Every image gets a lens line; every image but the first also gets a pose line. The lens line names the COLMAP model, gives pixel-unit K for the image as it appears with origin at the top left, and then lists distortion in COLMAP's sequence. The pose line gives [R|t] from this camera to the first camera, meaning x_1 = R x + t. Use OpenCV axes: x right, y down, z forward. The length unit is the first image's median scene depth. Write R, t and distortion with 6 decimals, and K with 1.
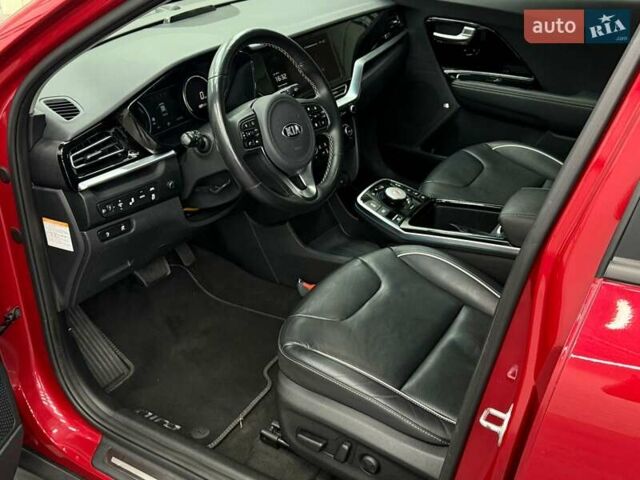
lens RADIAL K [[849.3, 0, 331.9], [0, 849.3, 252.7], [0, 0, 1]] dist [0.111742, -0.008001]
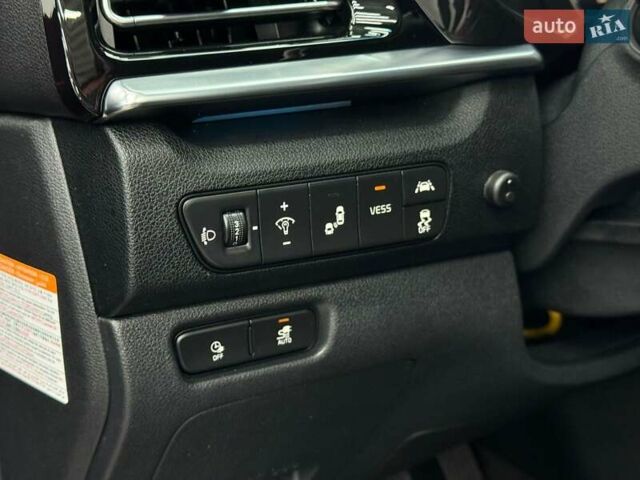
lens RADIAL K [[849.3, 0, 331.9], [0, 849.3, 252.7], [0, 0, 1]] dist [0.111742, -0.008001]
pose [[0.960566, 0.096099, -0.260919, -0.172930], [-0.153419, 0.965785, -0.209098, -0.003279], [0.231898, 0.240882, 0.942443, 0.780146]]
